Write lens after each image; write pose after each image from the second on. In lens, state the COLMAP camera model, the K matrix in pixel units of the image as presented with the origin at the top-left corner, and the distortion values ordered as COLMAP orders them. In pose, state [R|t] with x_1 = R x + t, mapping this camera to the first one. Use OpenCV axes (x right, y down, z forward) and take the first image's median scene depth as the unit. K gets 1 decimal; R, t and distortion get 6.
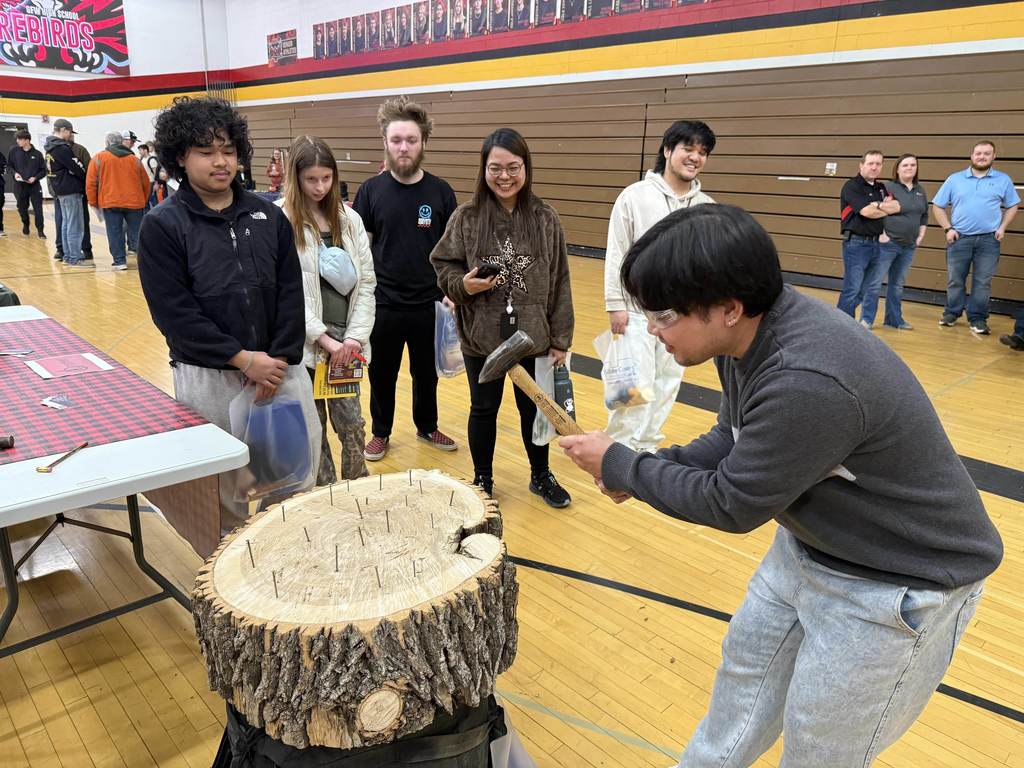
lens RADIAL K [[724.7, 0, 505.2], [0, 724.7, 384.8], [0, 0, 1]] dist [-0.001288, -0.010130]
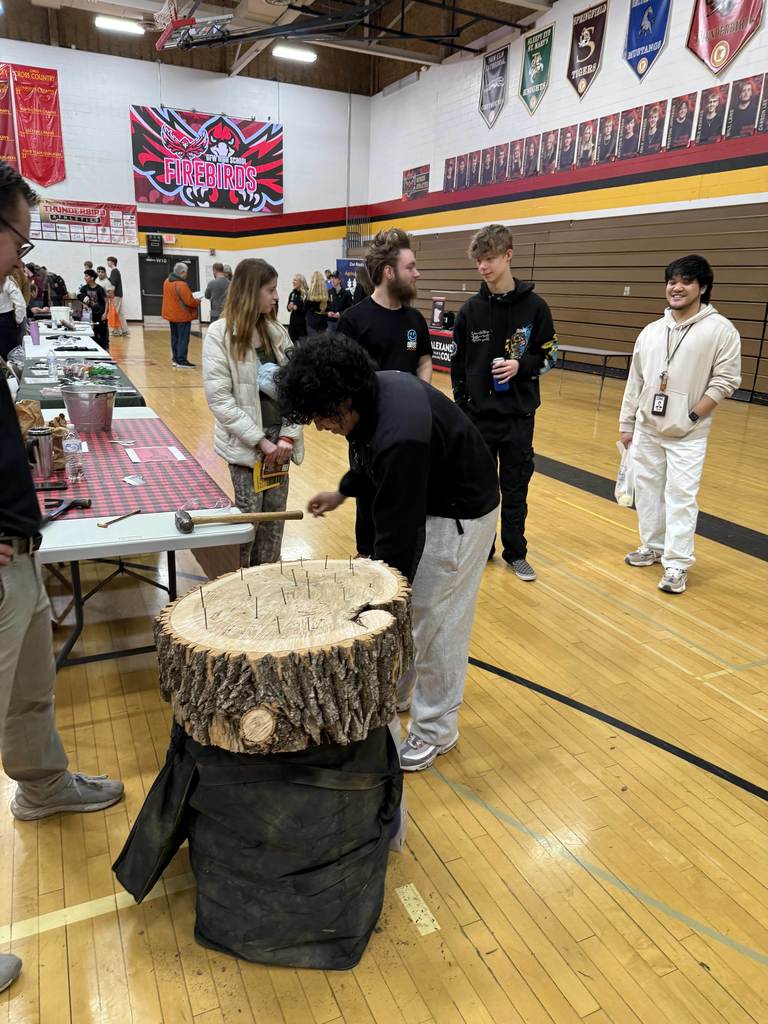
lens RADIAL K [[724.7, 0, 379.2], [0, 724.7, 520.0], [0, 0, 1]] dist [-0.001288, -0.010130]
pose [[0.944156, 0.103939, -0.312677, 0.166095], [-0.102063, 0.994525, 0.022409, 0.018668], [0.313294, 0.010755, 0.949595, -0.060110]]
